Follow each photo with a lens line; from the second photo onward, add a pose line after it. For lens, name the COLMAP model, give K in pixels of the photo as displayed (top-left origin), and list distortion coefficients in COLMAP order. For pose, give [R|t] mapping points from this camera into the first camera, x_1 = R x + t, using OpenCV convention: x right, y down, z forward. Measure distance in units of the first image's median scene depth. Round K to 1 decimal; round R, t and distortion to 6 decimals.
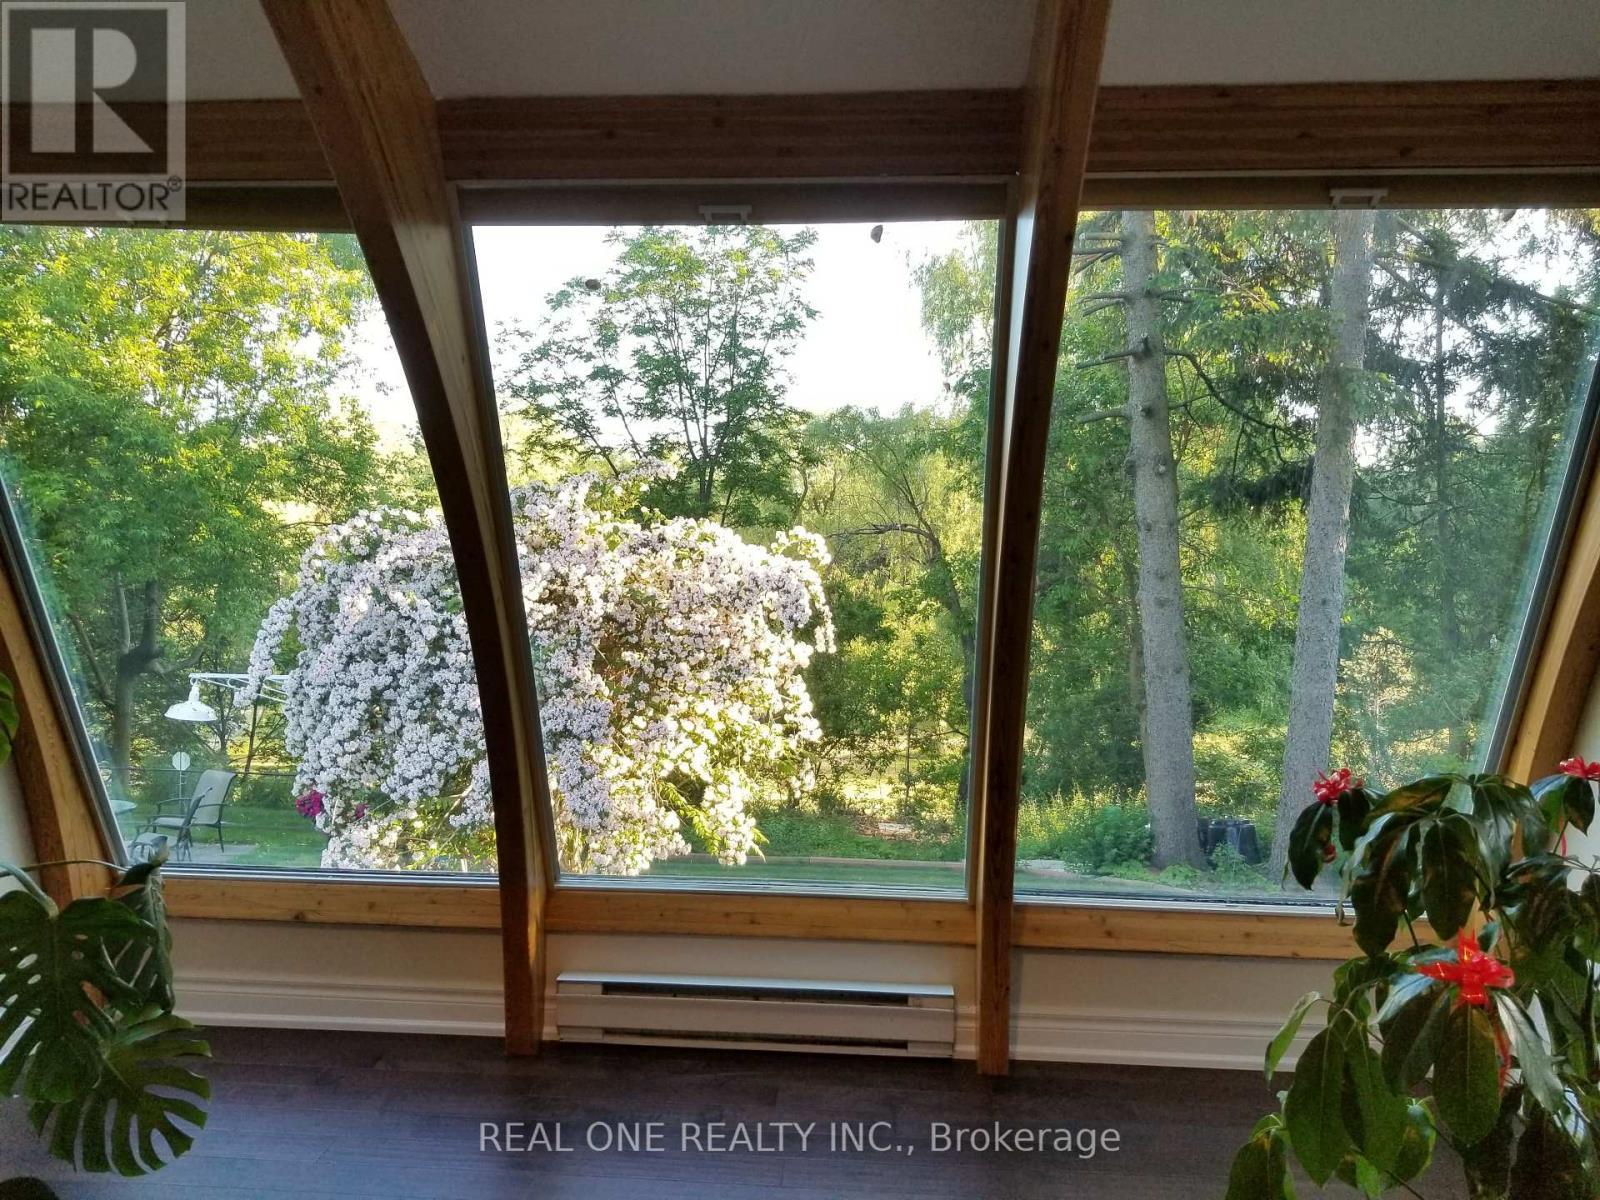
lens RADIAL K [[1253.8, 0, 792.7], [0, 1253.8, 580.6], [0, 0, 1]] dist [0.067884, -0.099547]
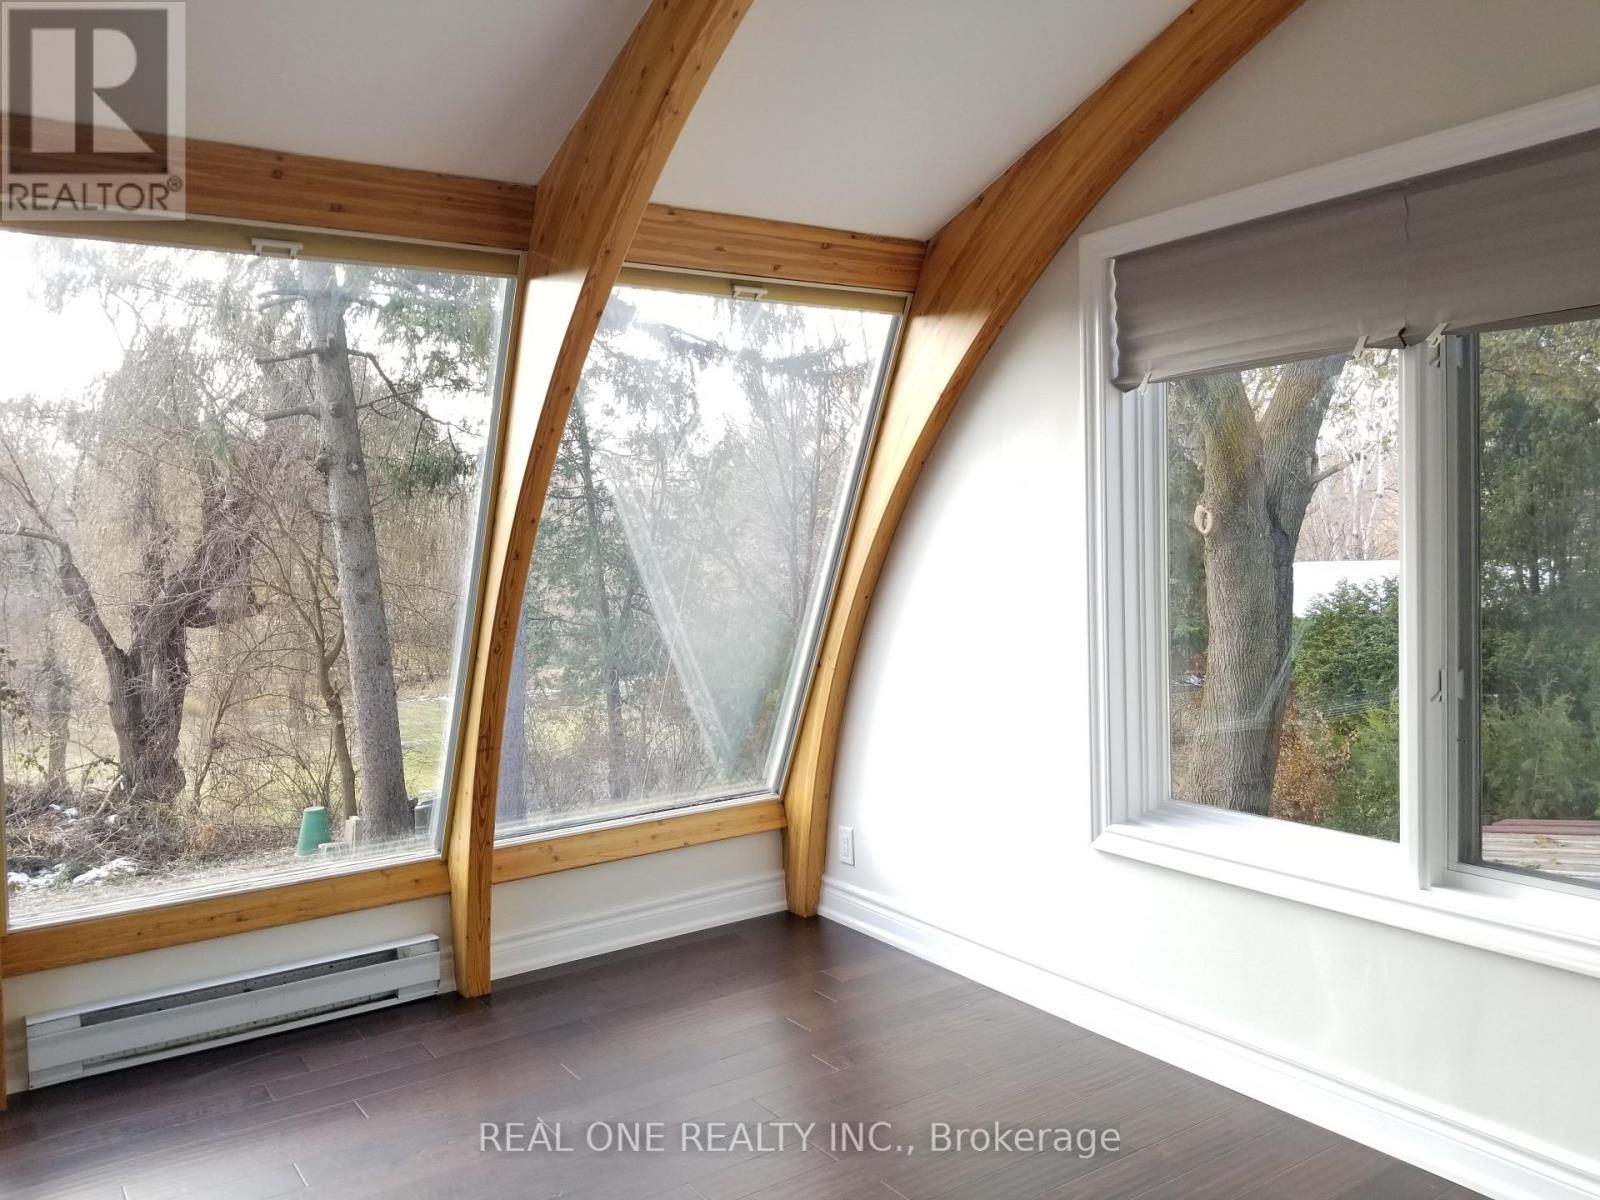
lens RADIAL K [[1253.8, 0, 792.7], [0, 1253.8, 580.6], [0, 0, 1]] dist [0.067884, -0.099547]
pose [[0.780307, -0.059122, 0.622595, -0.317499], [0.055817, 0.998132, 0.024827, -0.008284], [-0.622900, 0.015378, 0.782150, -0.107567]]
